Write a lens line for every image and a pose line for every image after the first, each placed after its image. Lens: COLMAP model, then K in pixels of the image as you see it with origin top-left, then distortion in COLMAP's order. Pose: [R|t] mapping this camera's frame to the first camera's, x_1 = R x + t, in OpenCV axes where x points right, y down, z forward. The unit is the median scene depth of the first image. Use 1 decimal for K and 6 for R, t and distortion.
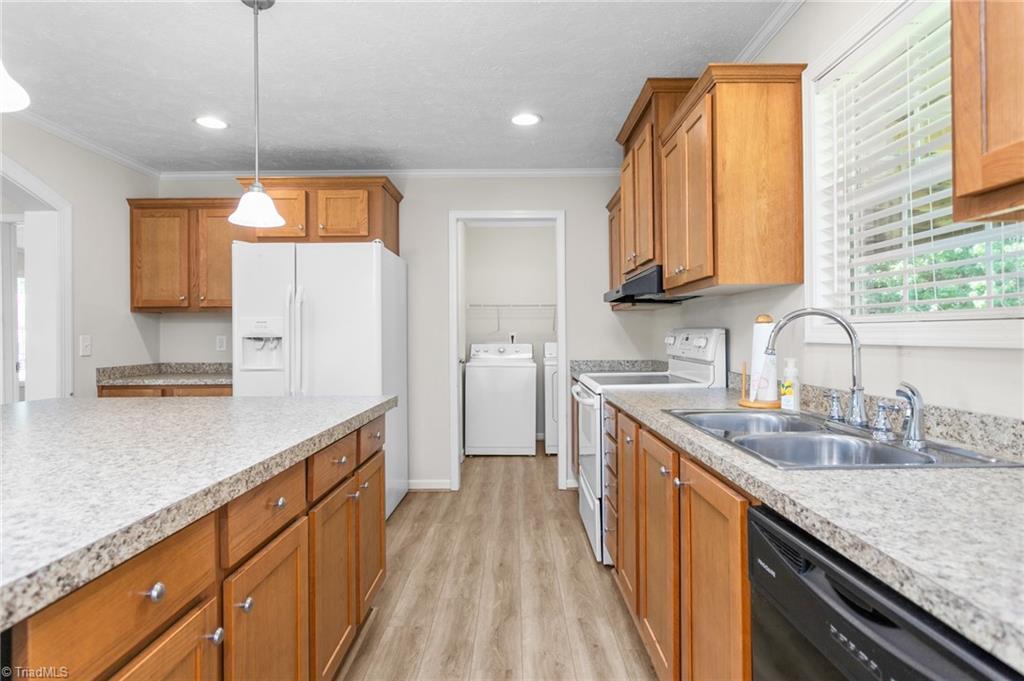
lens RADIAL K [[588.8, 0, 511.9], [0, 588.8, 328.5], [0, 0, 1]] dist [-0.002832, -0.000447]
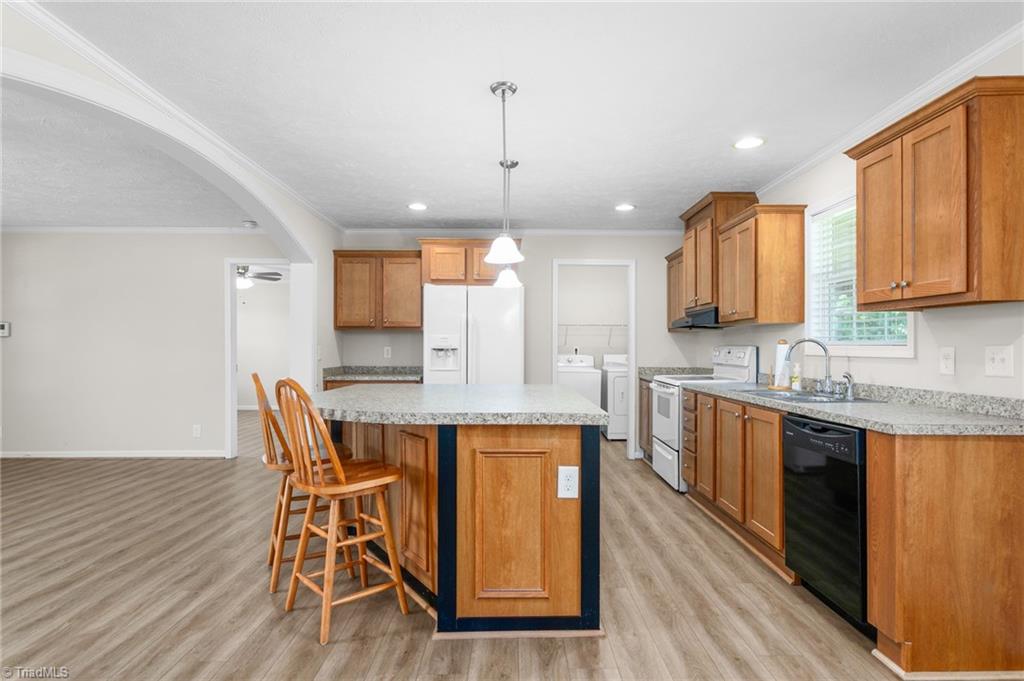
lens RADIAL K [[606.7, 0, 512.0], [0, 606.7, 340.5], [0, 0, 1]] dist [0.000428, 0.000231]
pose [[0.999908, 0.010213, 0.008979, -0.322563], [-0.010218, 0.999948, 0.000529, -0.009831], [-0.008973, -0.000620, 0.999960, -0.659252]]
